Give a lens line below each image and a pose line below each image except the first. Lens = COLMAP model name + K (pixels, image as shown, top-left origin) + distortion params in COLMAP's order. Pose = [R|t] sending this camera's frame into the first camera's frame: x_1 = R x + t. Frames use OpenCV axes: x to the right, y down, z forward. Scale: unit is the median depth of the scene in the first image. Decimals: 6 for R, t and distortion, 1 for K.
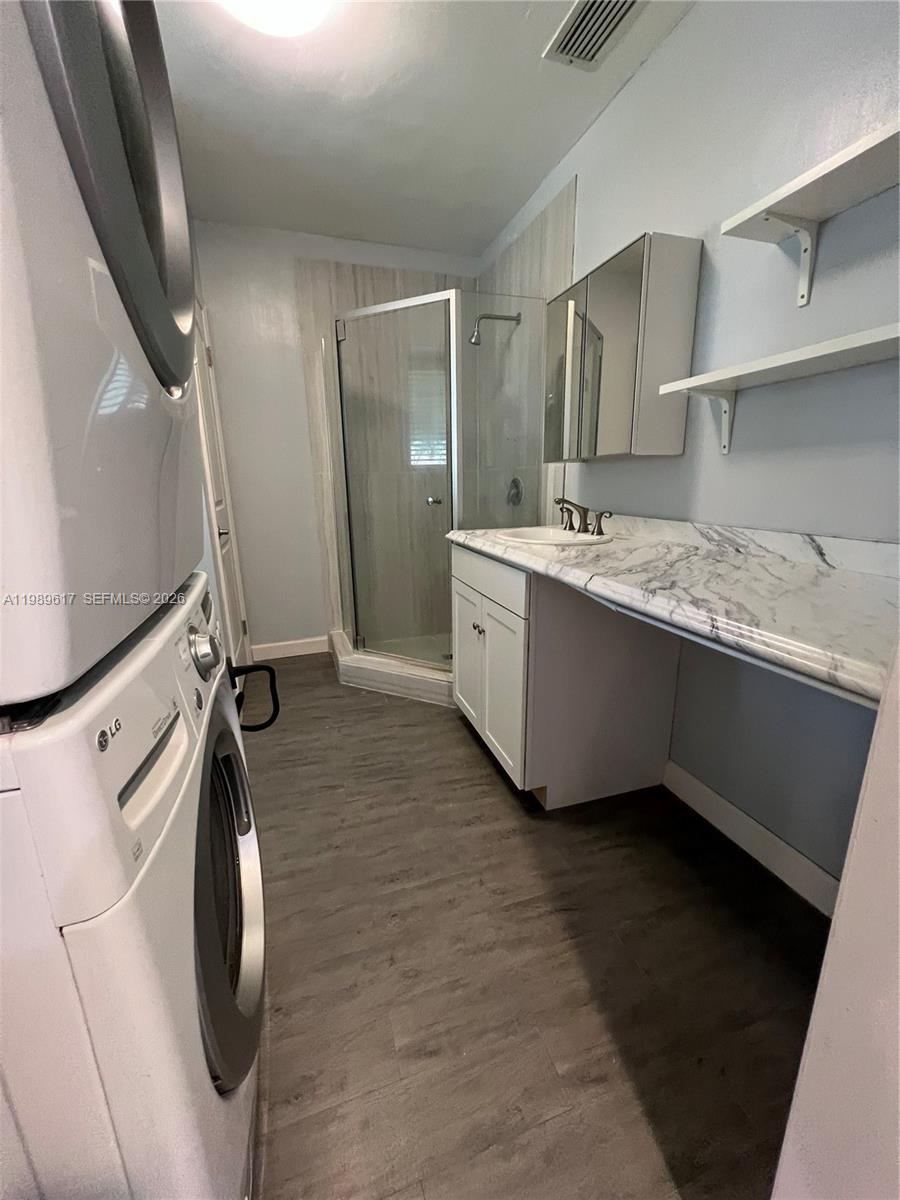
lens RADIAL K [[480.1, 0, 450.0], [0, 480.1, 600.0], [0, 0, 1]] dist [-0.003381, 0.001092]
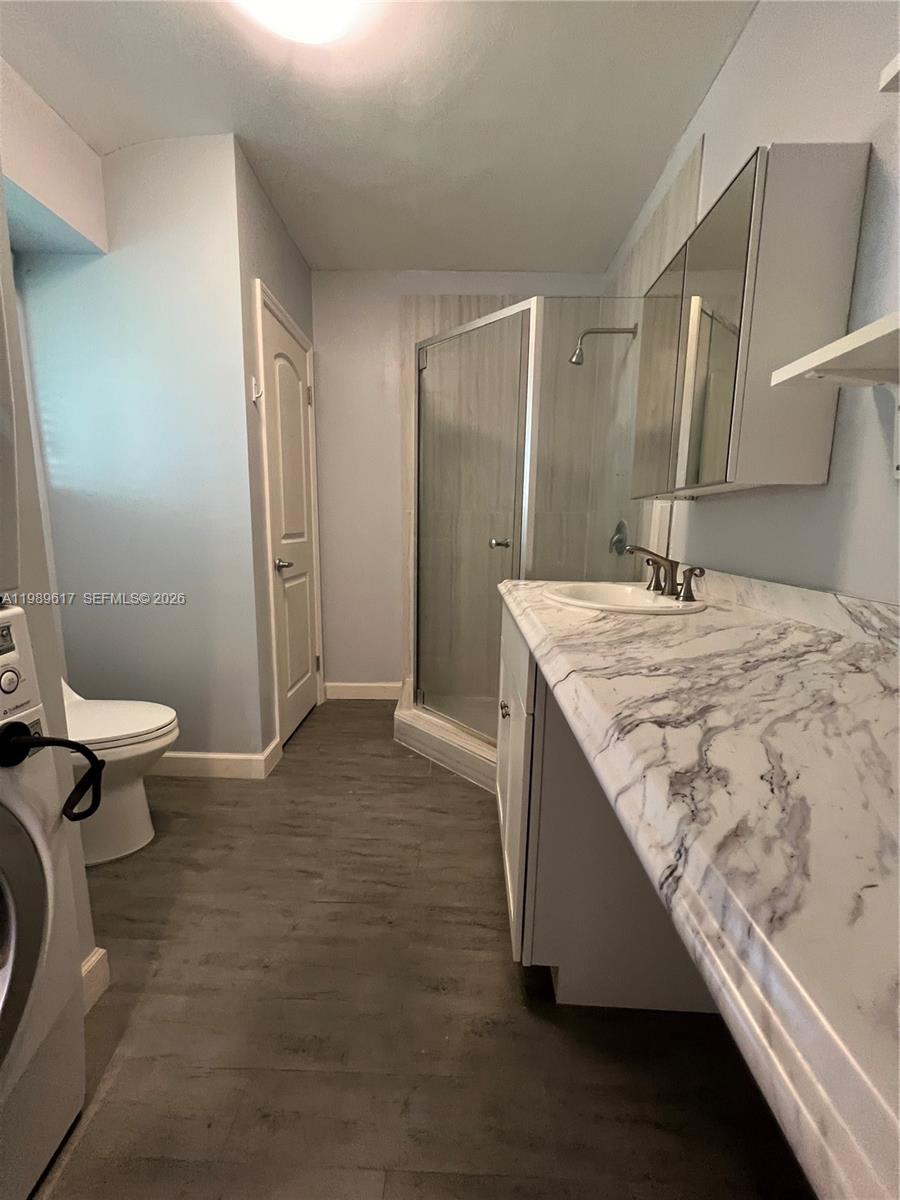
lens RADIAL K [[480.1, 0, 450.0], [0, 480.1, 600.0], [0, 0, 1]] dist [-0.003381, 0.001092]
pose [[0.941452, 0.083116, -0.326742, 0.193670], [-0.112042, 0.991185, -0.070696, -0.045131], [0.317986, 0.103165, 0.942466, 0.221150]]
